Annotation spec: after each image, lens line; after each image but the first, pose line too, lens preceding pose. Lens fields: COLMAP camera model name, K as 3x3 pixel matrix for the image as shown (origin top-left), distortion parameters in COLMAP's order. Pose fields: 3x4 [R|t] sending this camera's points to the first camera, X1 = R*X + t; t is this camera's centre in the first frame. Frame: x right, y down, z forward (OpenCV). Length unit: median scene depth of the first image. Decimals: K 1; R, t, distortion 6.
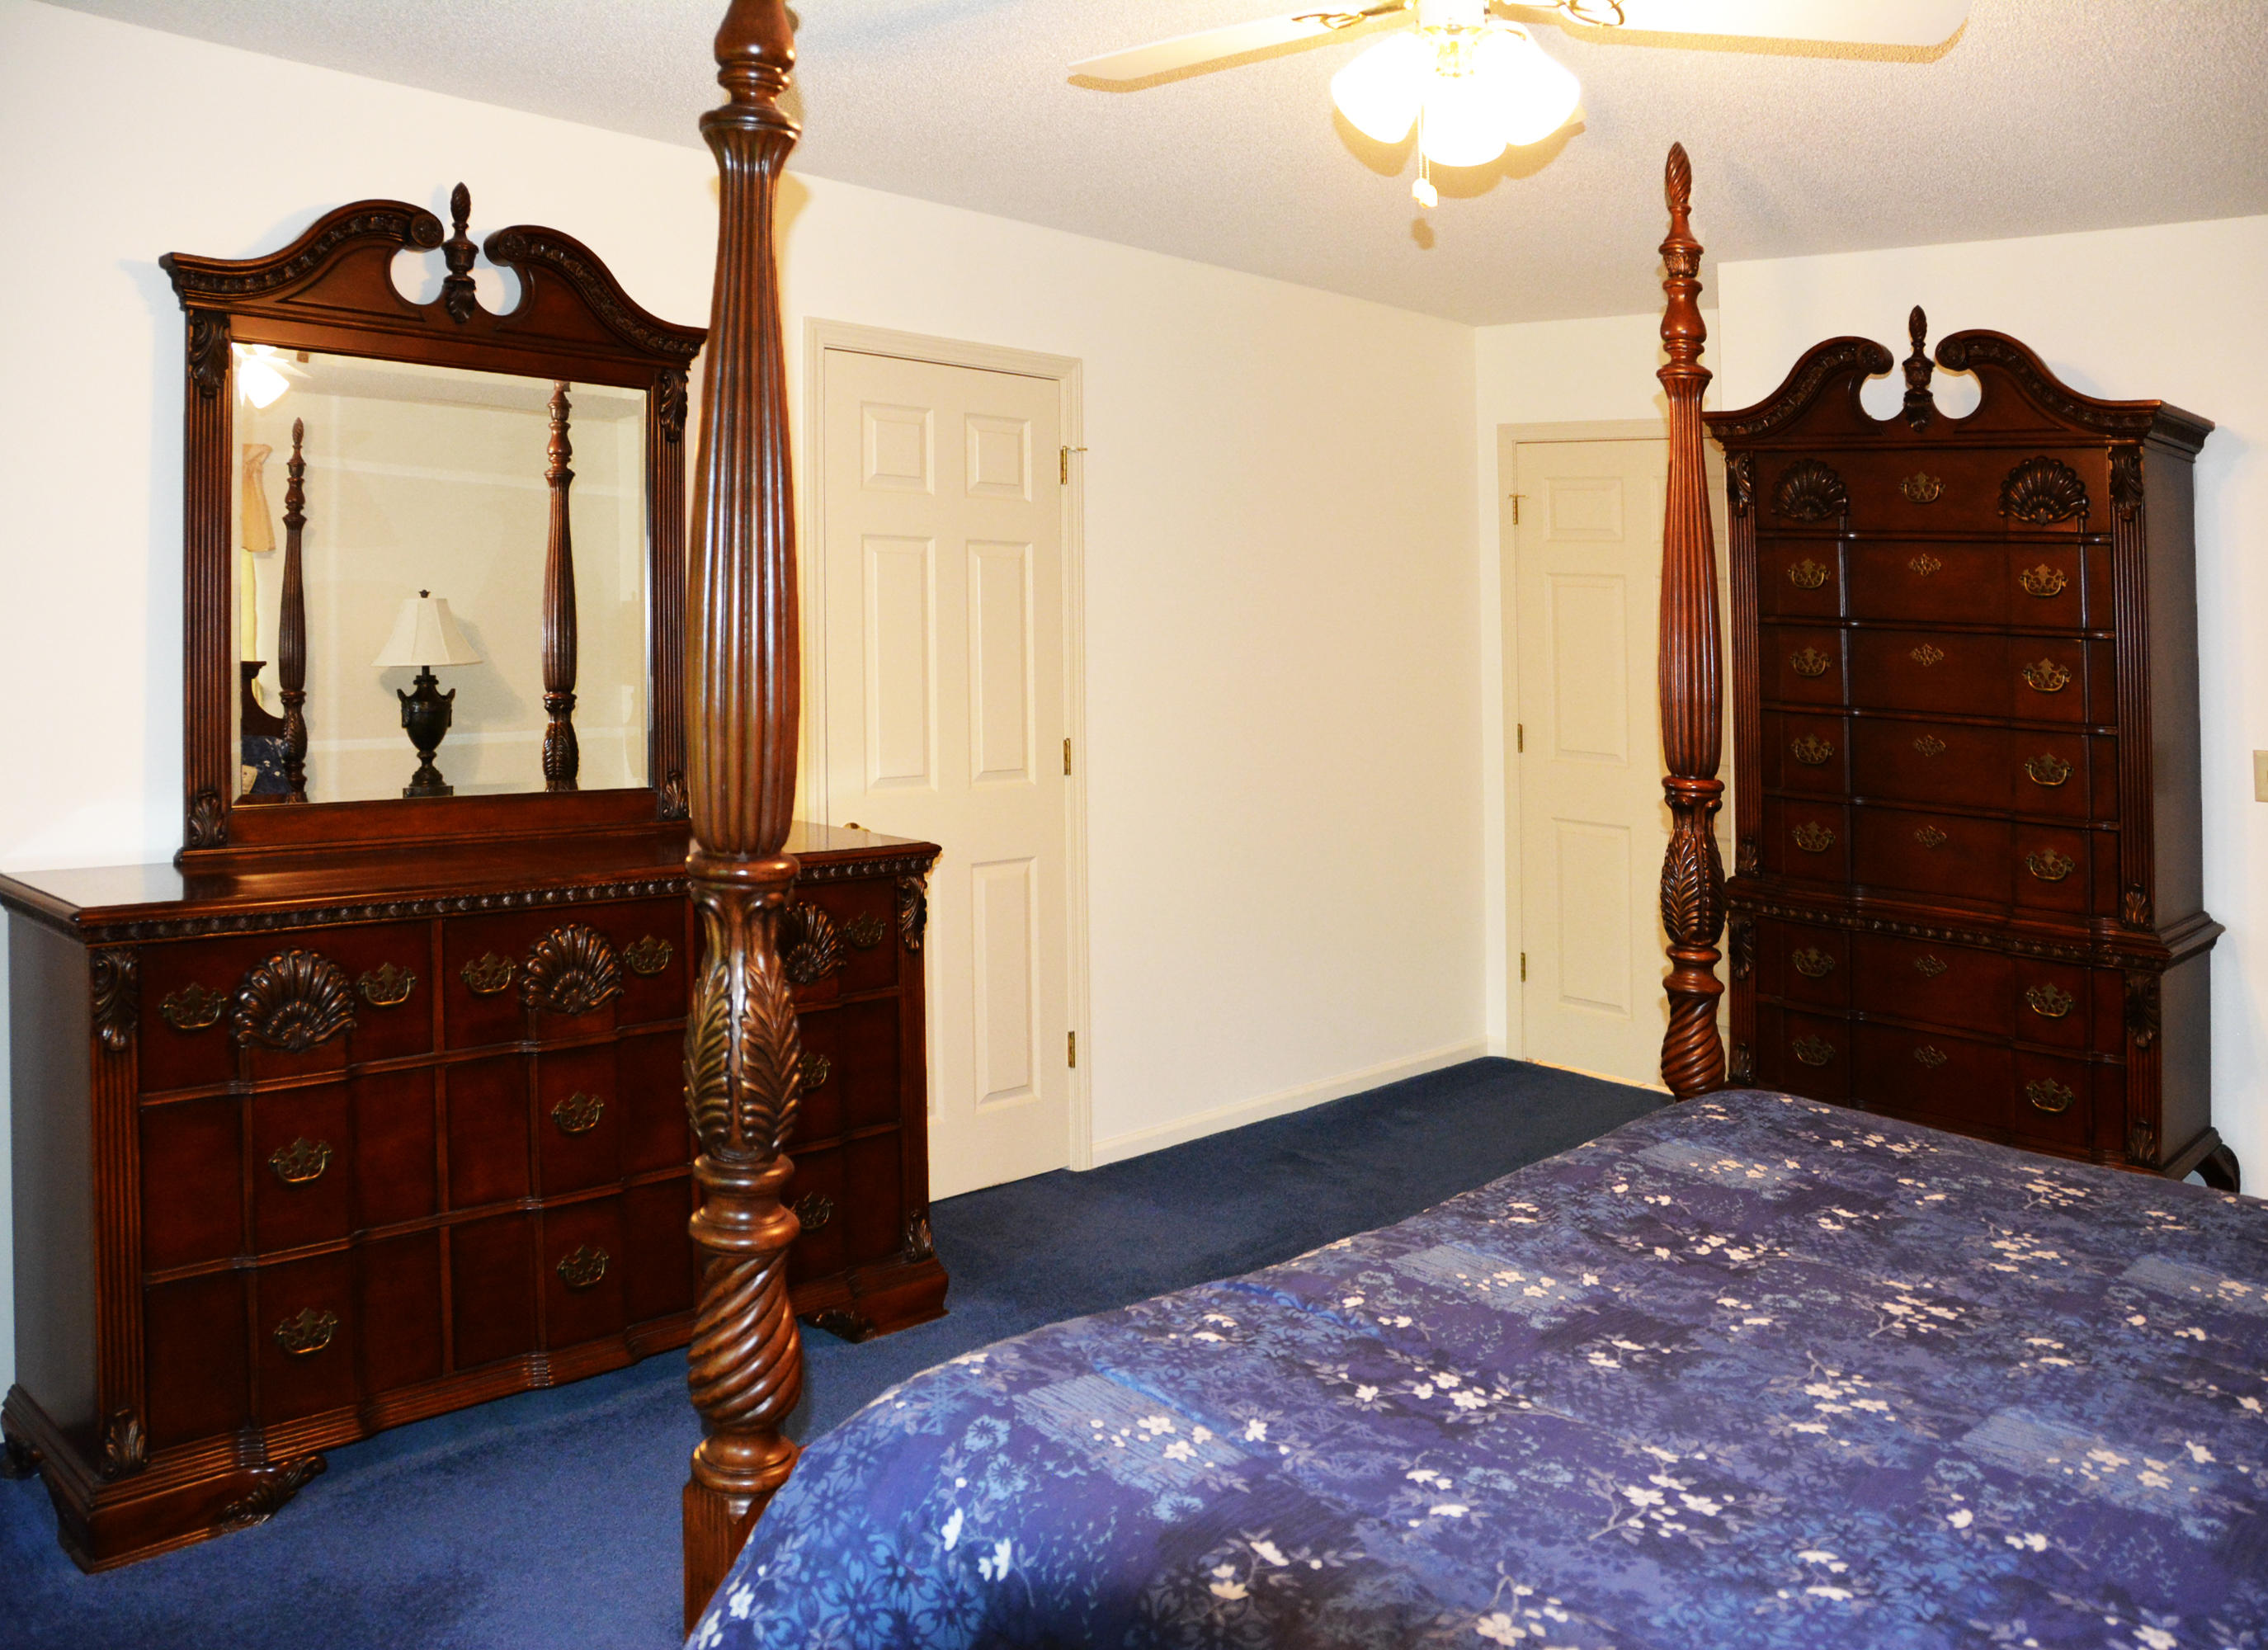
lens RADIAL K [[1871.3, 0, 1134.0], [0, 1871.3, 825.0], [0, 0, 1]] dist [-0.117371, -0.001270]
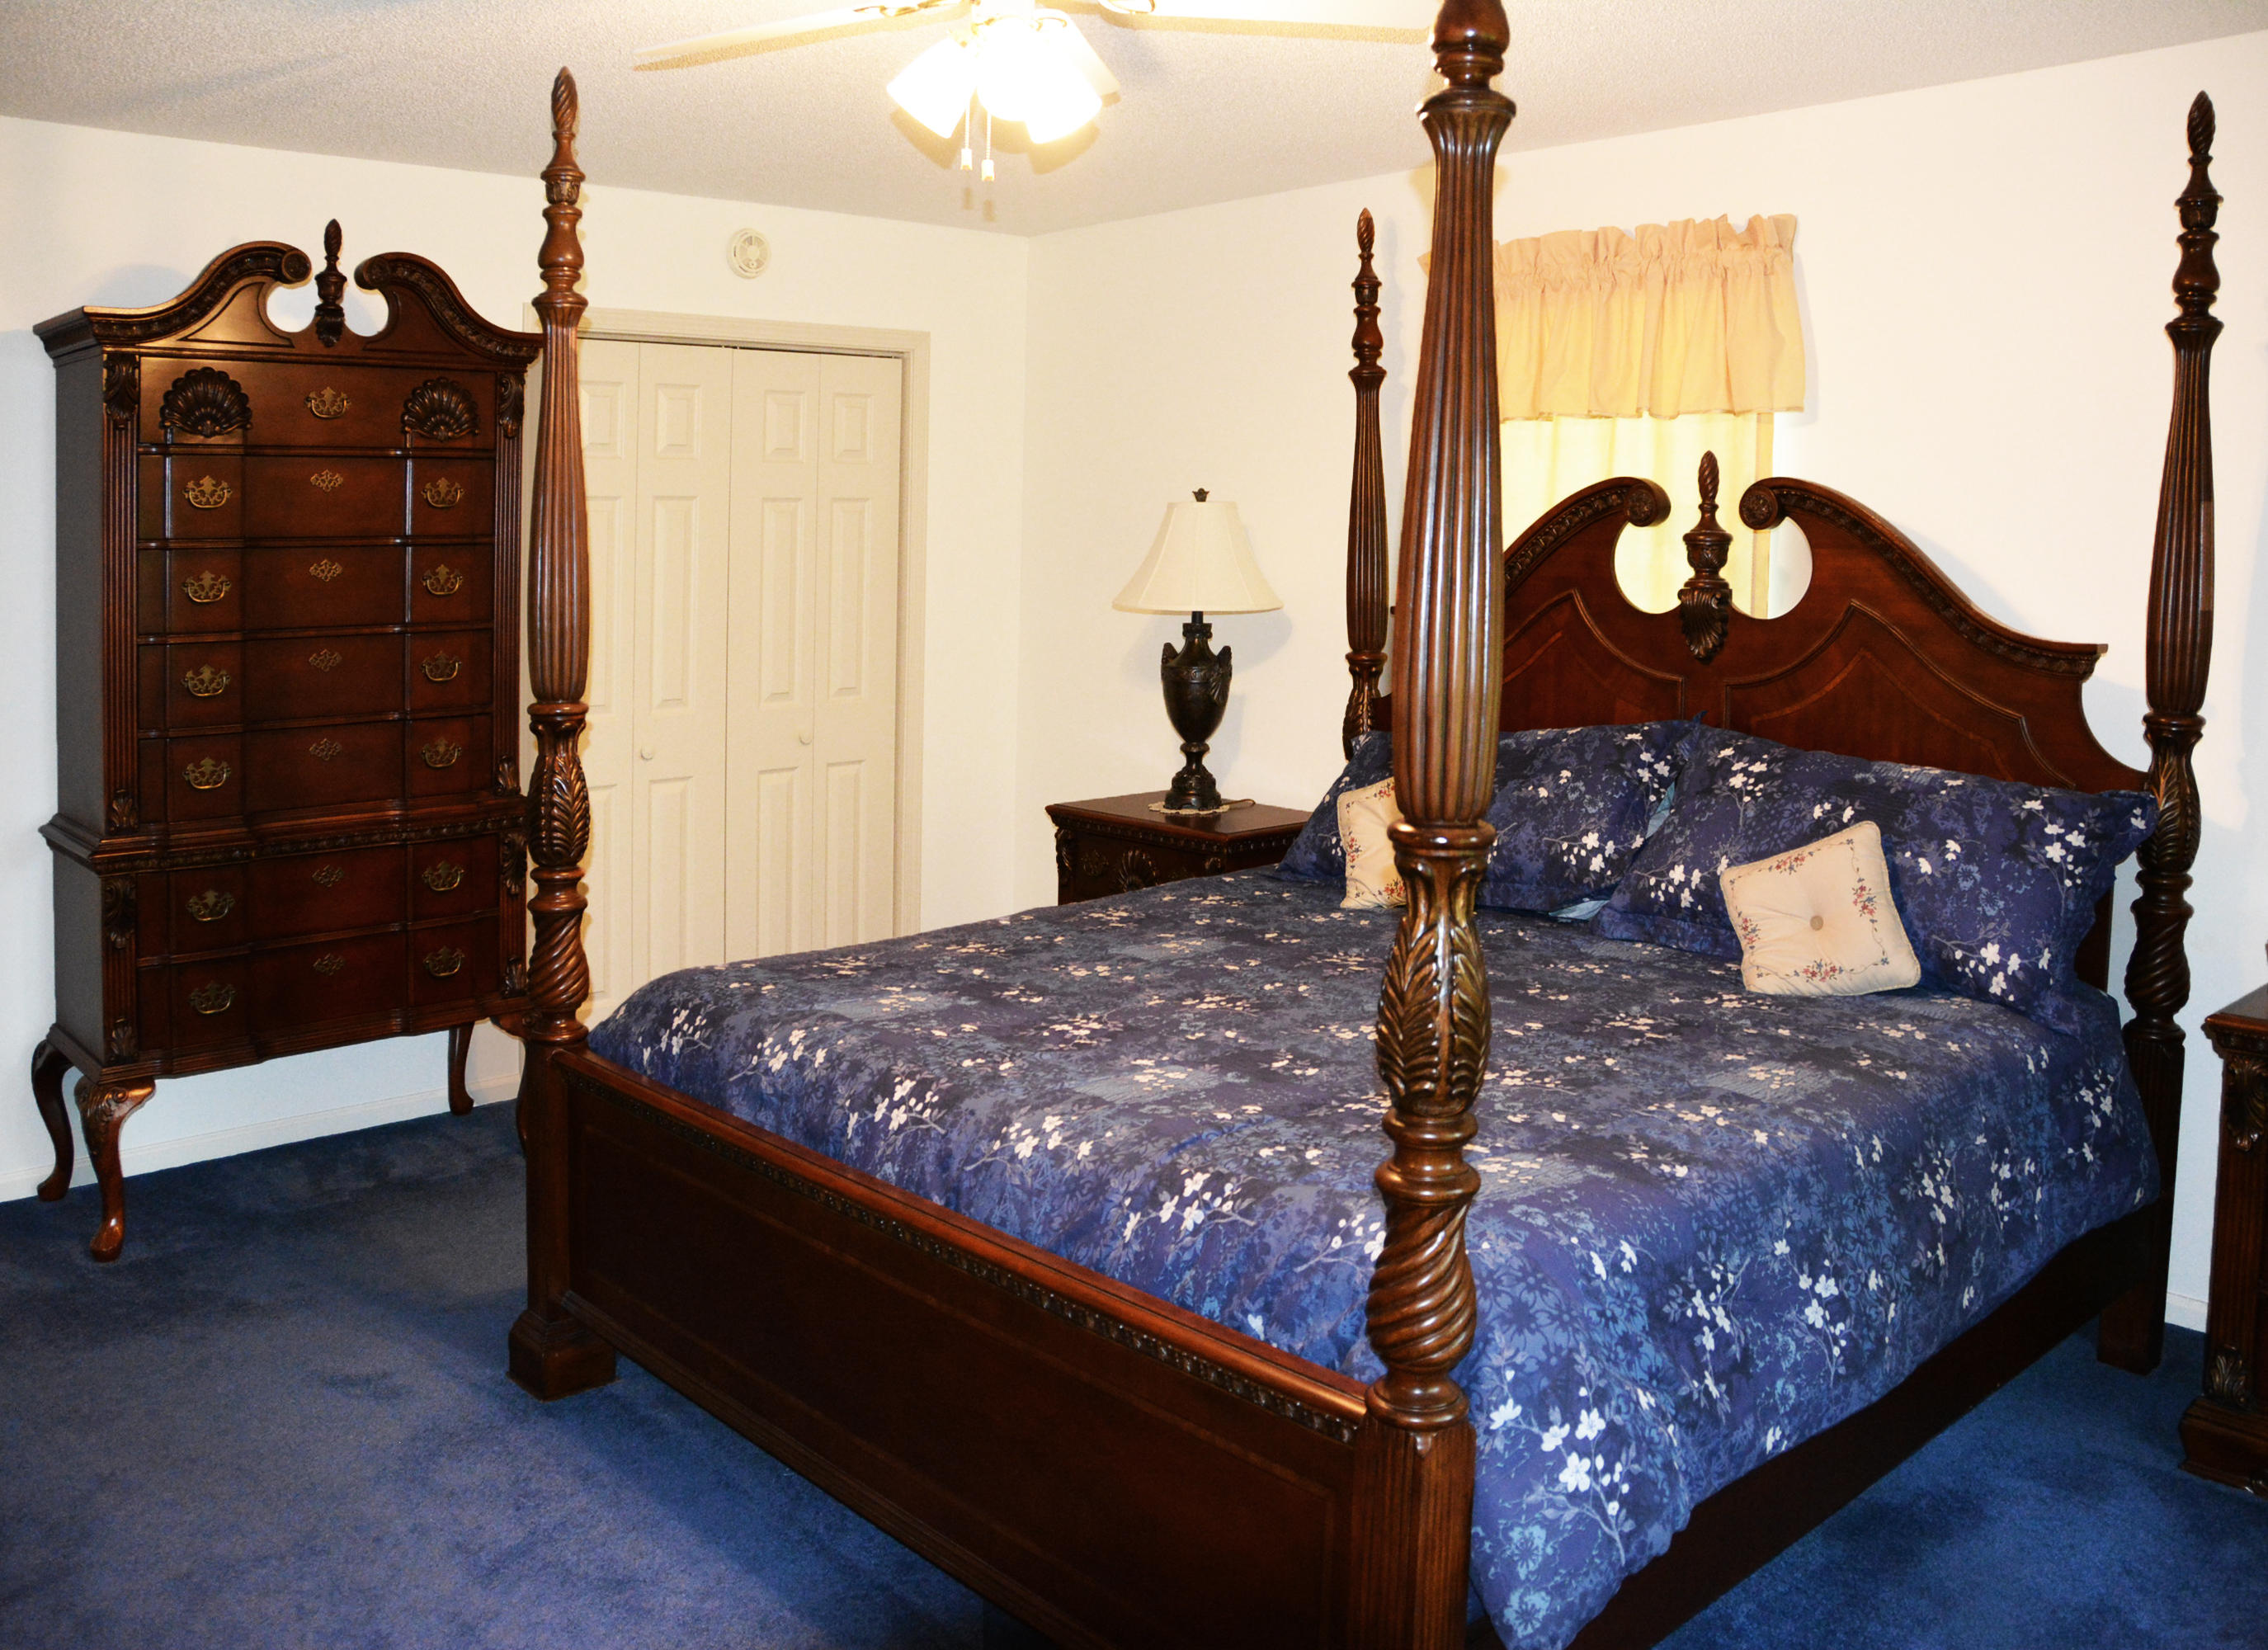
lens RADIAL K [[1875.2, 0, 1134.0], [0, 1875.2, 825.0], [0, 0, 1]] dist [-0.000509, -0.002687]
pose [[0.056273, -0.205937, 0.976946, -1.007282], [0.123378, 0.972431, 0.197878, -0.183325], [-0.990763, 0.109398, 0.080130, 0.846381]]
